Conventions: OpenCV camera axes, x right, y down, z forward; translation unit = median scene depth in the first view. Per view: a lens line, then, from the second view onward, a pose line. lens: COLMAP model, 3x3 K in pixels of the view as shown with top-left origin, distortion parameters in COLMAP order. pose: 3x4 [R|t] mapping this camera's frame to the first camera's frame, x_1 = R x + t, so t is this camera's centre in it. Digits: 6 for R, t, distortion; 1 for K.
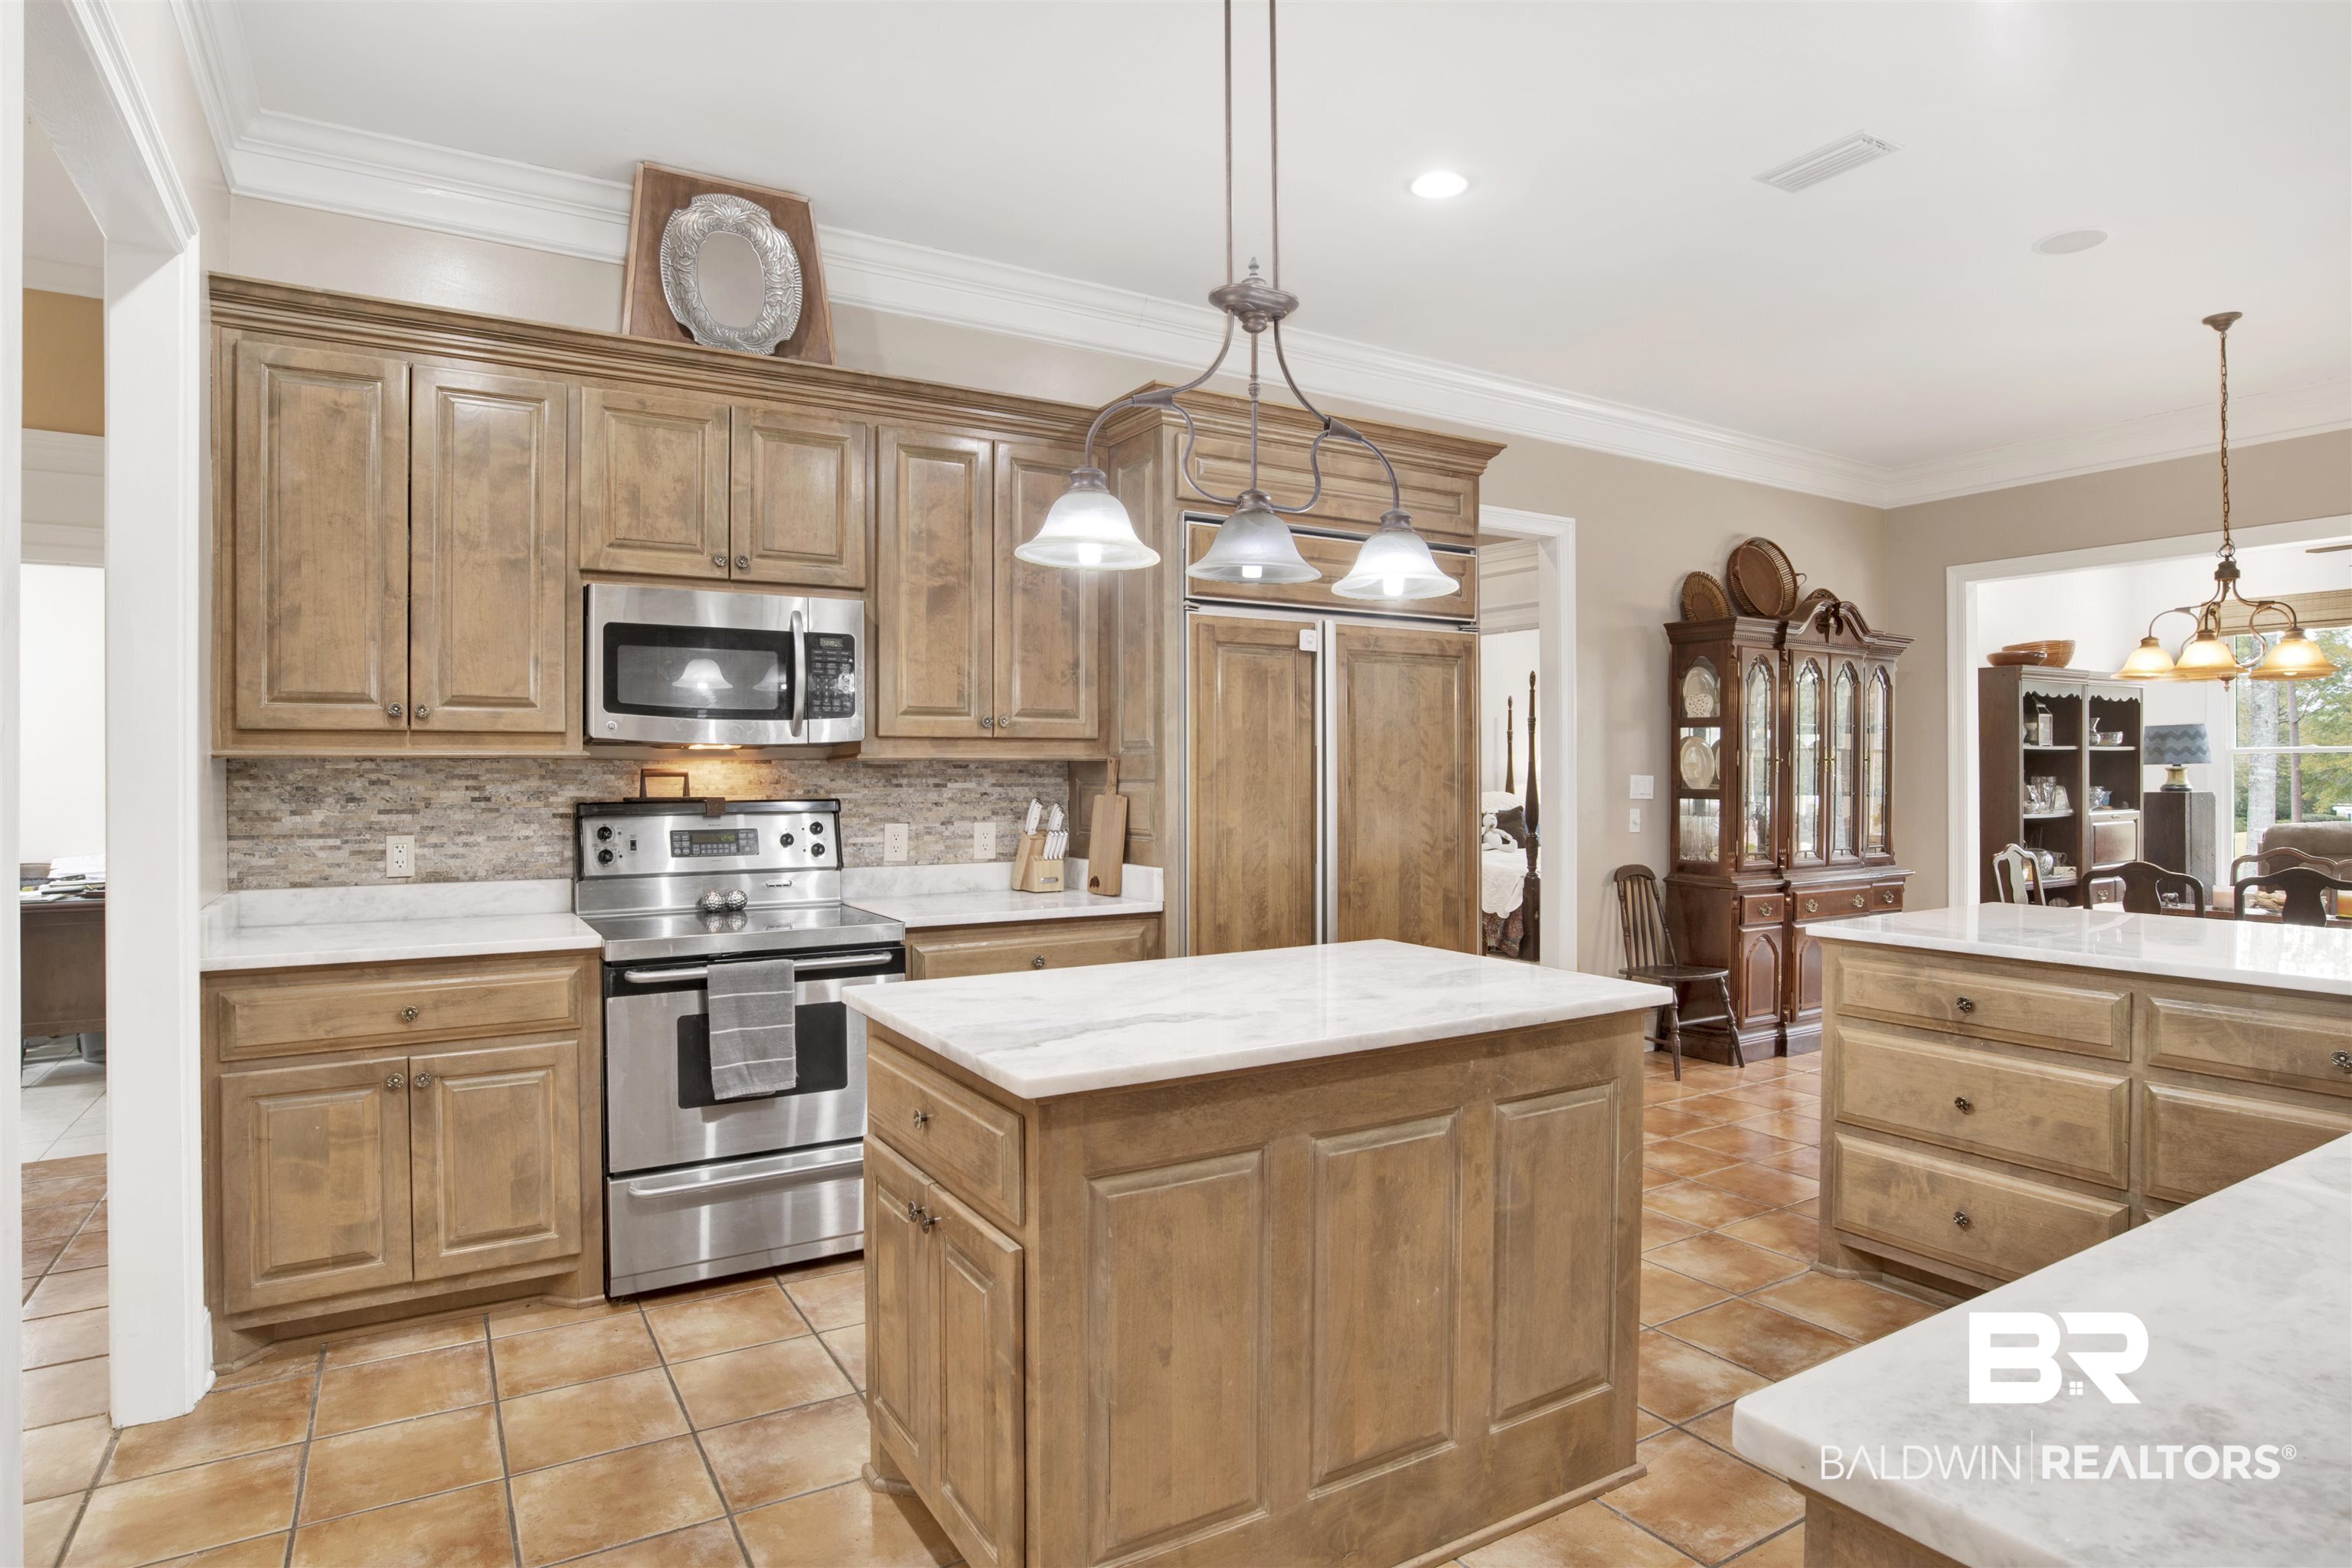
lens RADIAL K [[1270.1, 0, 1187.1], [0, 1270.1, 774.4], [0, 0, 1]] dist [-0.065802, 0.018045]
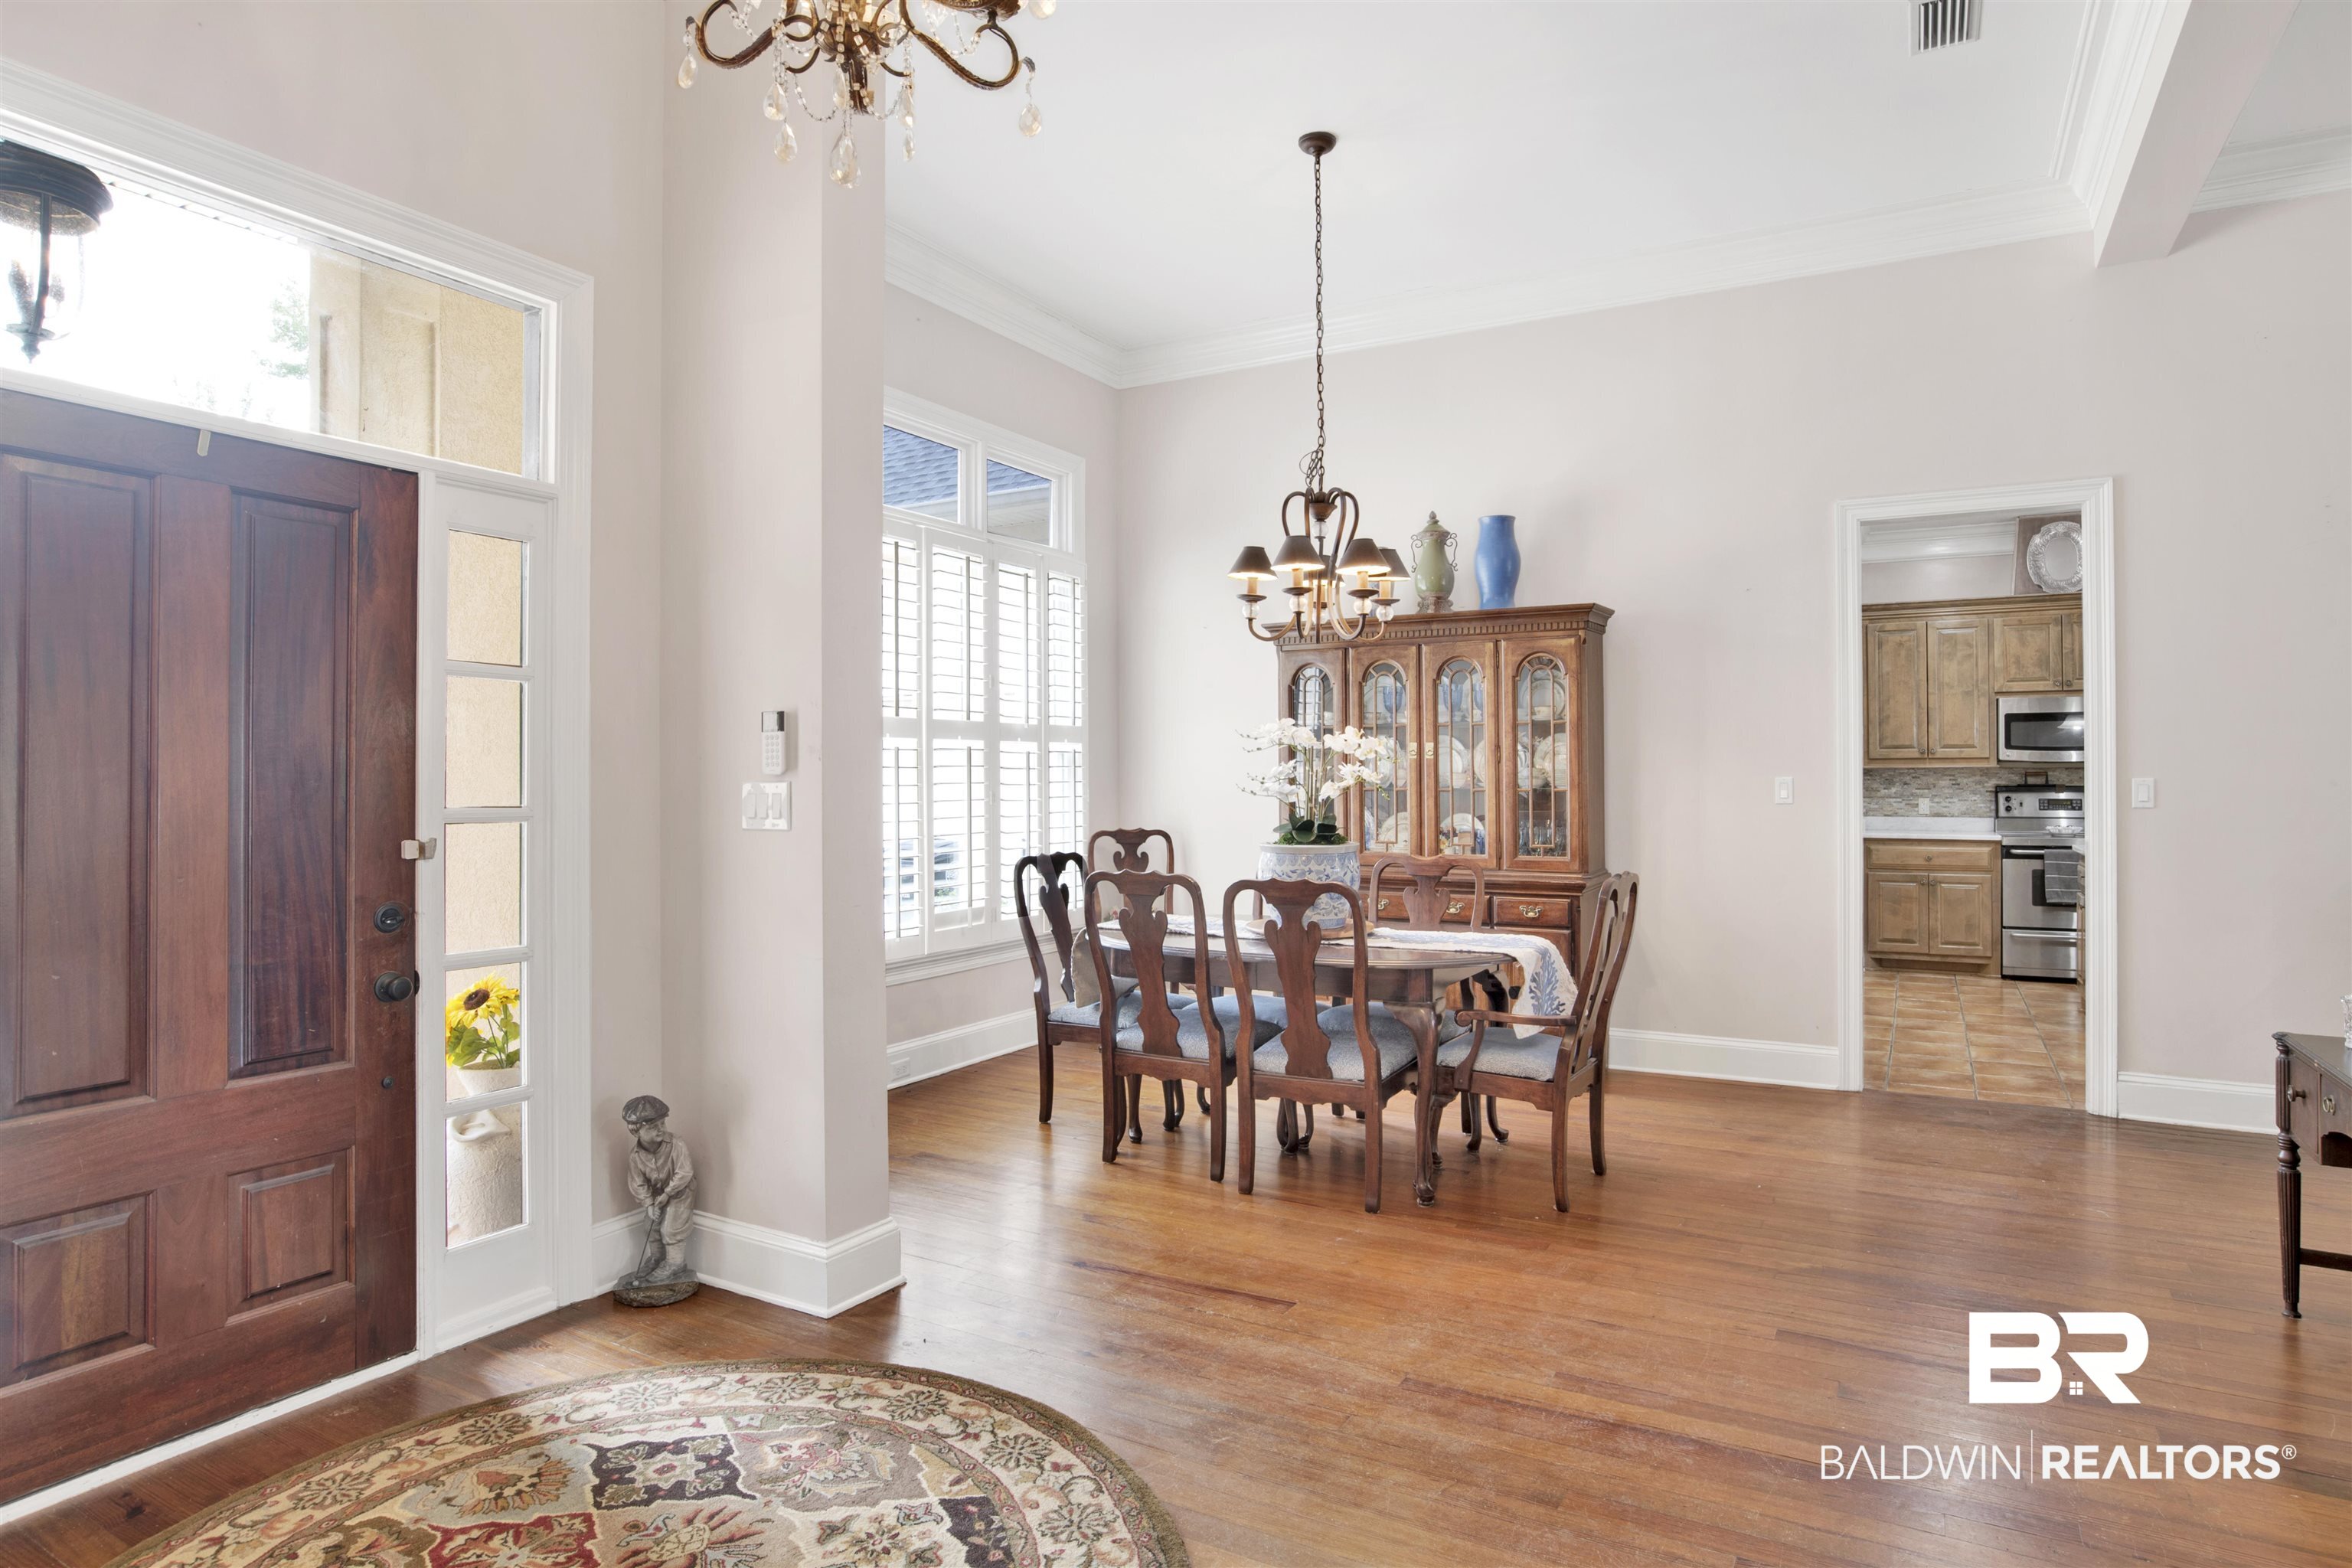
lens RADIAL K [[1313.6, 0, 1179.8], [0, 1313.6, 764.3], [0, 0, 1]] dist [-0.050766, 0.003014]
pose [[0.484415, -0.003363, -0.874832, 0.966074], [0.003809, 0.999991, -0.001735, -0.021954], [0.874830, -0.002491, 0.484423, -1.654884]]
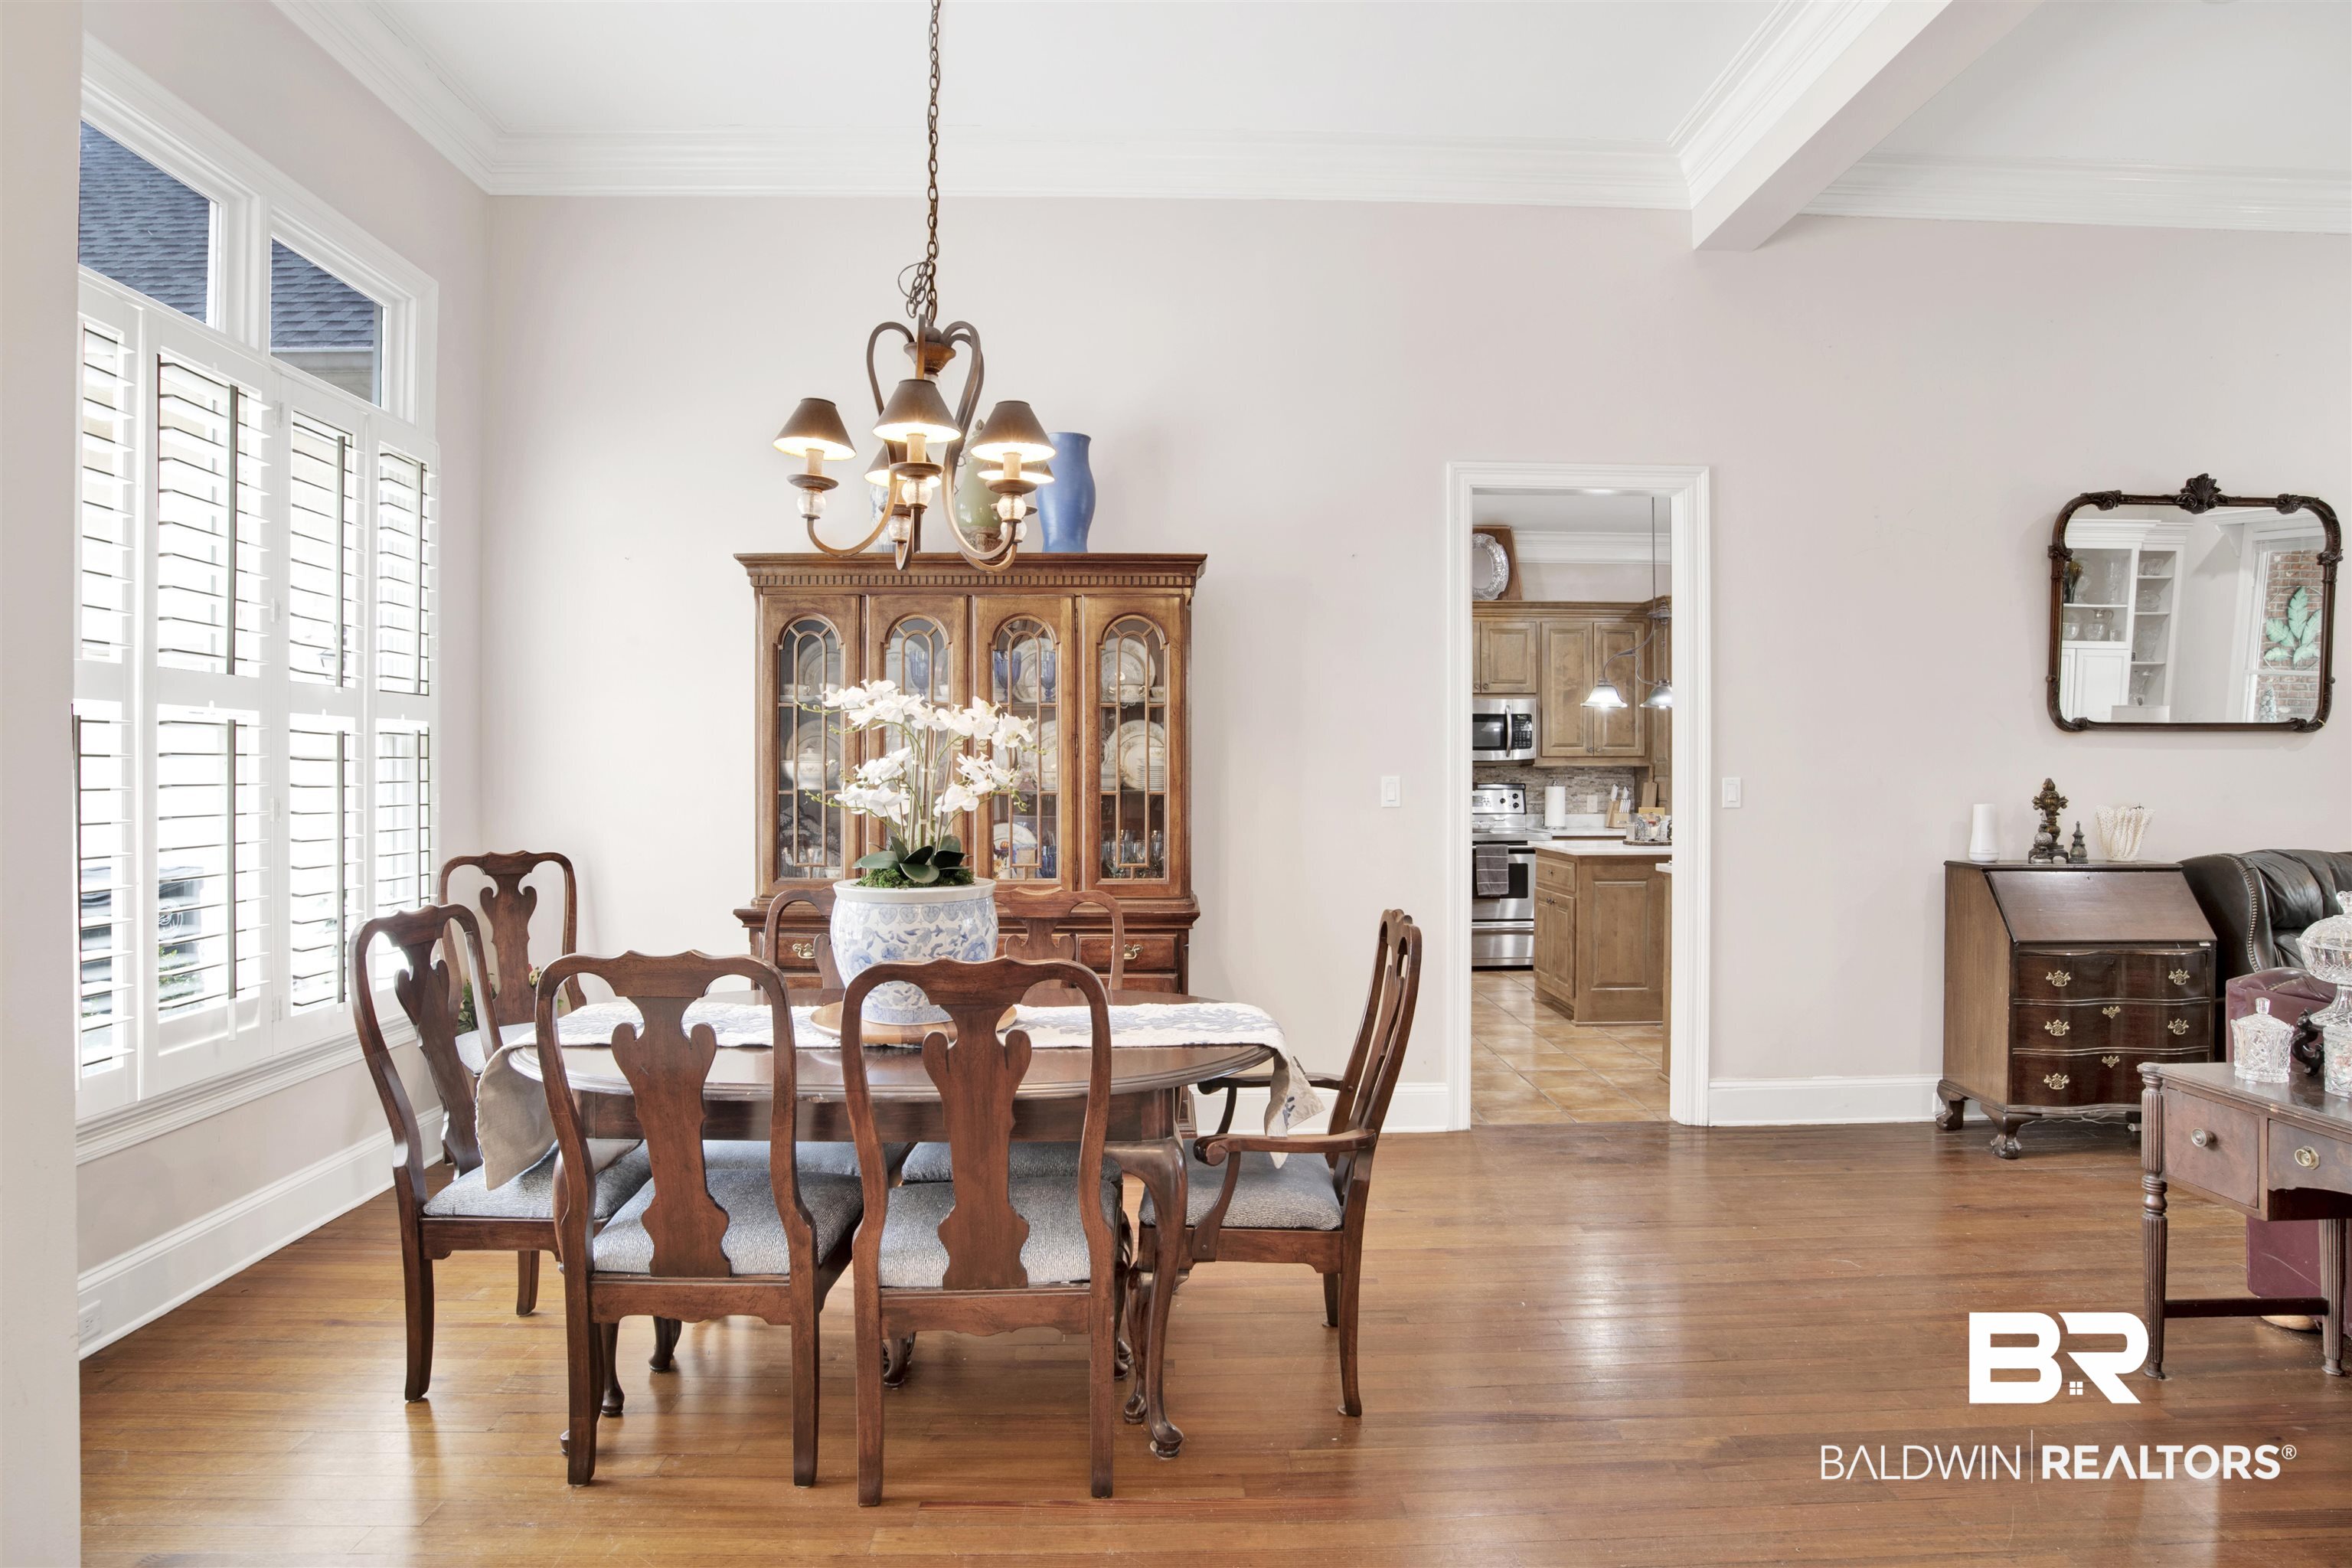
lens RADIAL K [[1270.1, 0, 1186.4], [0, 1270.1, 766.4], [0, 0, 1]] dist [-0.065802, 0.018045]
pose [[0.867920, 0.004325, -0.496685, 0.382306], [-0.002887, 0.999989, 0.003664, -0.020502], [0.496696, -0.001746, 0.867923, -1.497806]]
